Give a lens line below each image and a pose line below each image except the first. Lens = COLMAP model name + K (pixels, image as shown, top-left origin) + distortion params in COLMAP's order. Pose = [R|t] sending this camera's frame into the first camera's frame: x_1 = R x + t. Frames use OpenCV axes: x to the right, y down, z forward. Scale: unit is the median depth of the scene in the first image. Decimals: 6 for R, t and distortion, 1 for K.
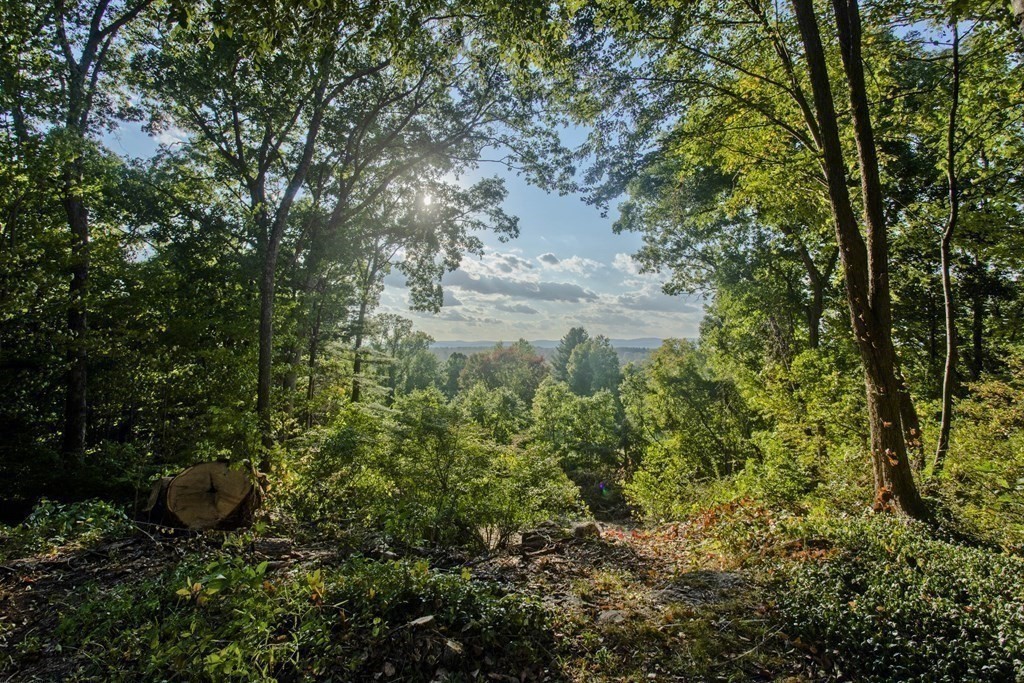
lens RADIAL K [[494.0, 0, 511.4], [0, 494.0, 337.4], [0, 0, 1]] dist [0.011791, -0.001220]
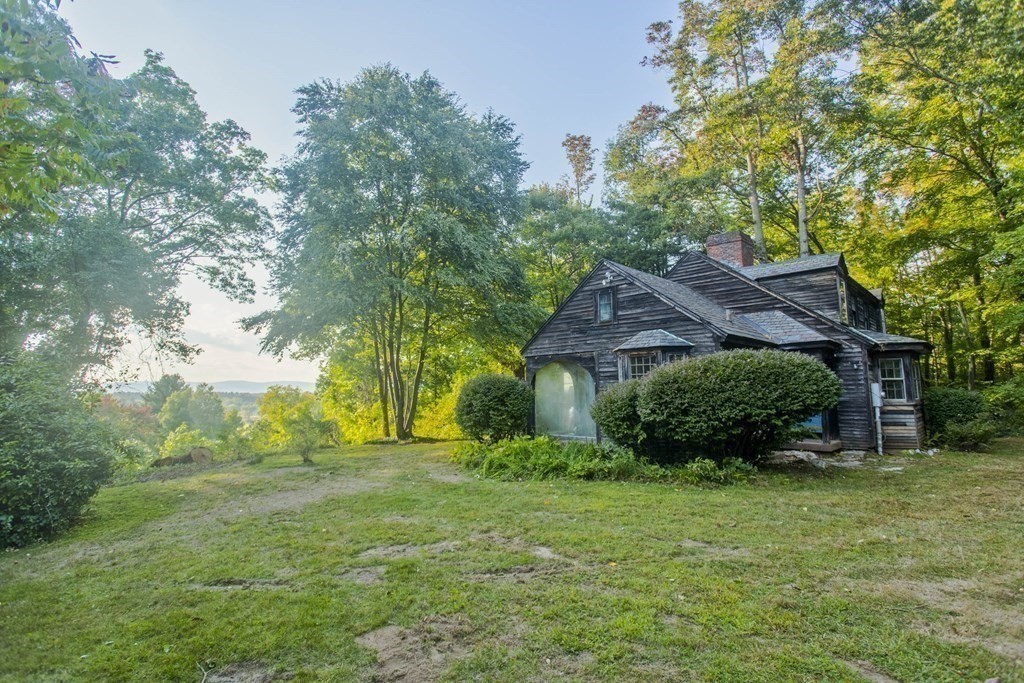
lens RADIAL K [[494.0, 0, 512.7], [0, 494.0, 333.0], [0, 0, 1]] dist [0.011791, -0.001220]
pose [[0.711029, 0.071705, 0.699498, -0.237127], [-0.006333, 0.995400, -0.095600, -0.033186], [-0.703135, 0.063545, 0.708212, -0.440632]]
